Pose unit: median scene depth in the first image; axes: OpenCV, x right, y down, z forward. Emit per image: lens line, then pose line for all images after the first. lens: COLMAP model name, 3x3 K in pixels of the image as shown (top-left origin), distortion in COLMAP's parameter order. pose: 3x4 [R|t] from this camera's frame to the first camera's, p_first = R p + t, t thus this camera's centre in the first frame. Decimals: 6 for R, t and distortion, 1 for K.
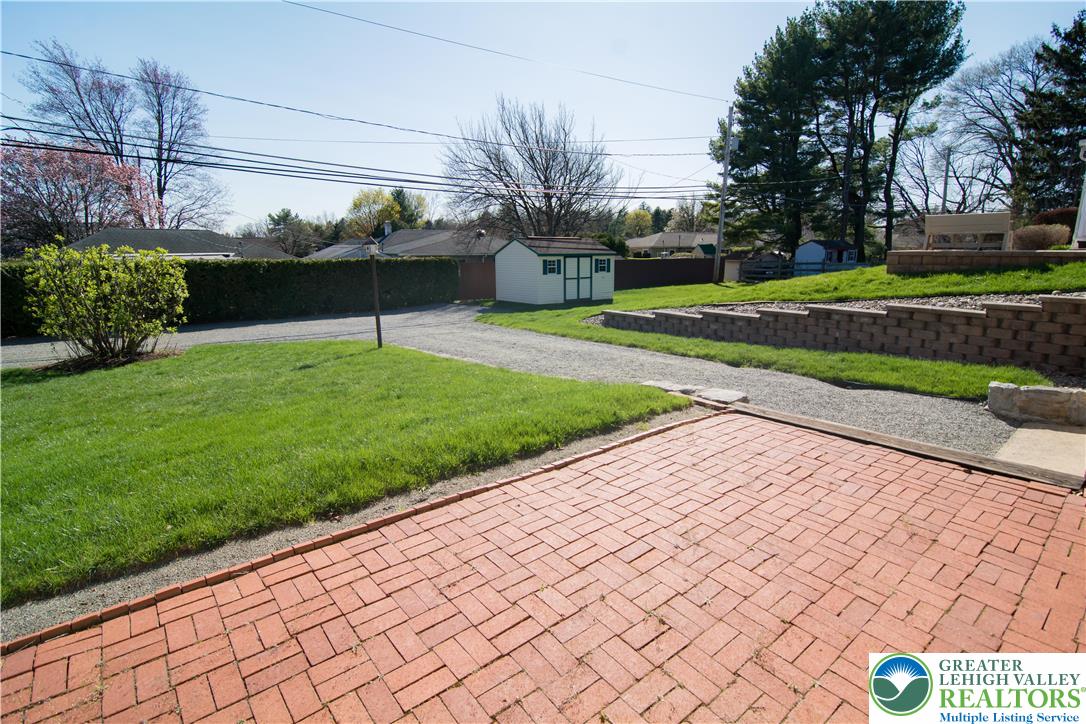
lens RADIAL K [[520.4, 0, 550.1], [0, 520.4, 359.4], [0, 0, 1]] dist [-0.002534, -0.012657]
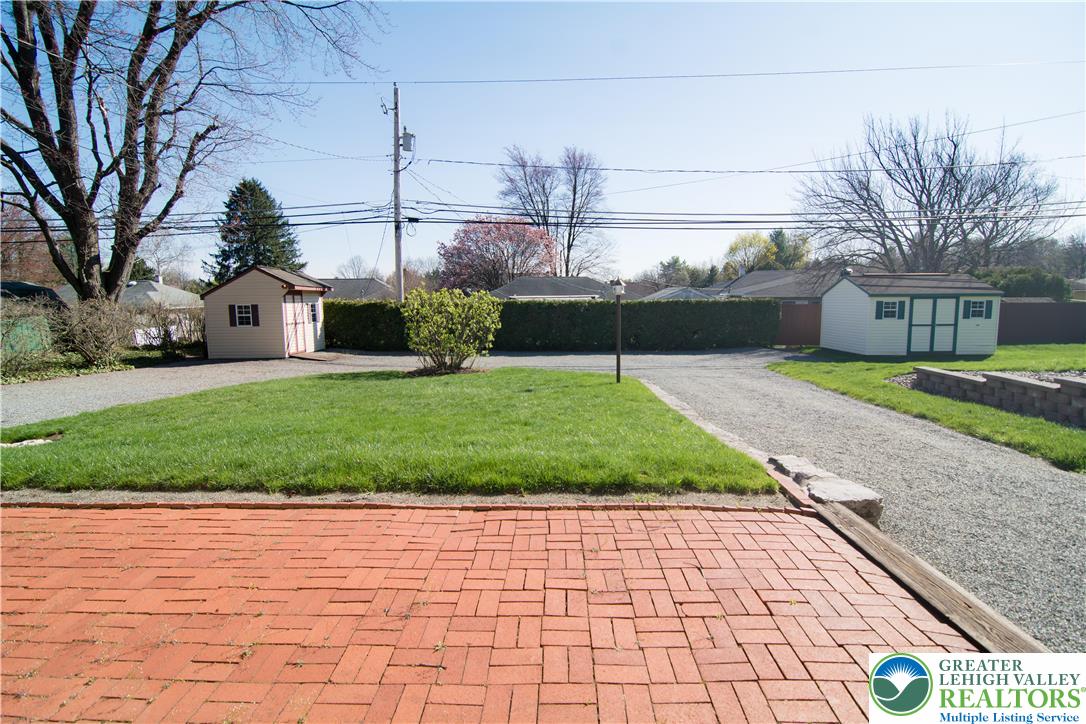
lens RADIAL K [[520.4, 0, 550.1], [0, 520.4, 359.4], [0, 0, 1]] dist [-0.002534, -0.012657]
pose [[0.761853, 0.073362, -0.643582, 0.143294], [-0.124259, 0.991665, -0.034053, -0.010019], [0.635719, 0.105914, 0.764620, 0.064943]]
